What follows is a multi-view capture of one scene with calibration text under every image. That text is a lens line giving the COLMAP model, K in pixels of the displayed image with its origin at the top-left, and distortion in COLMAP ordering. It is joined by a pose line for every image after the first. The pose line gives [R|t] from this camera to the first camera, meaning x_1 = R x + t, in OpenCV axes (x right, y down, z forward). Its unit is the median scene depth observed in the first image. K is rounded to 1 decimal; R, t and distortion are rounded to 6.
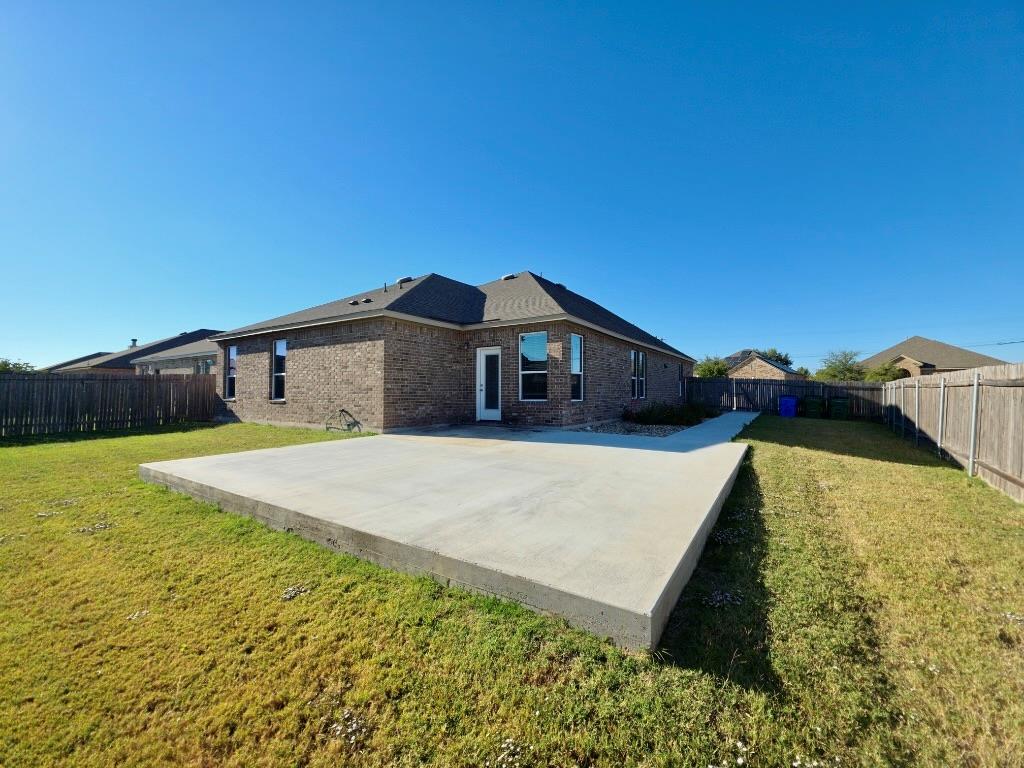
lens RADIAL K [[406.2, 0, 517.3], [0, 406.2, 377.4], [0, 0, 1]] dist [0.016965, -0.008391]
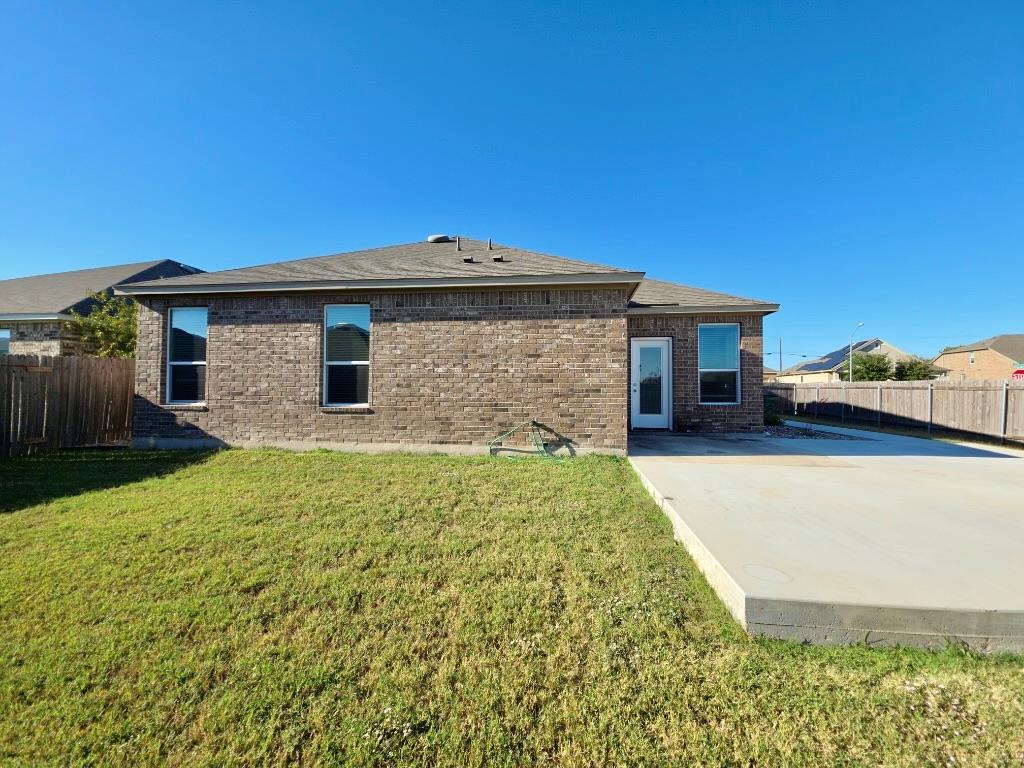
lens RADIAL K [[406.2, 0, 517.3], [0, 406.2, 377.4], [0, 0, 1]] dist [0.016965, -0.008391]
pose [[0.895989, 0.015639, 0.443801, -0.666515], [-0.020057, 0.999785, 0.005261, 0.005699], [-0.443623, -0.013615, 0.896110, 0.391004]]
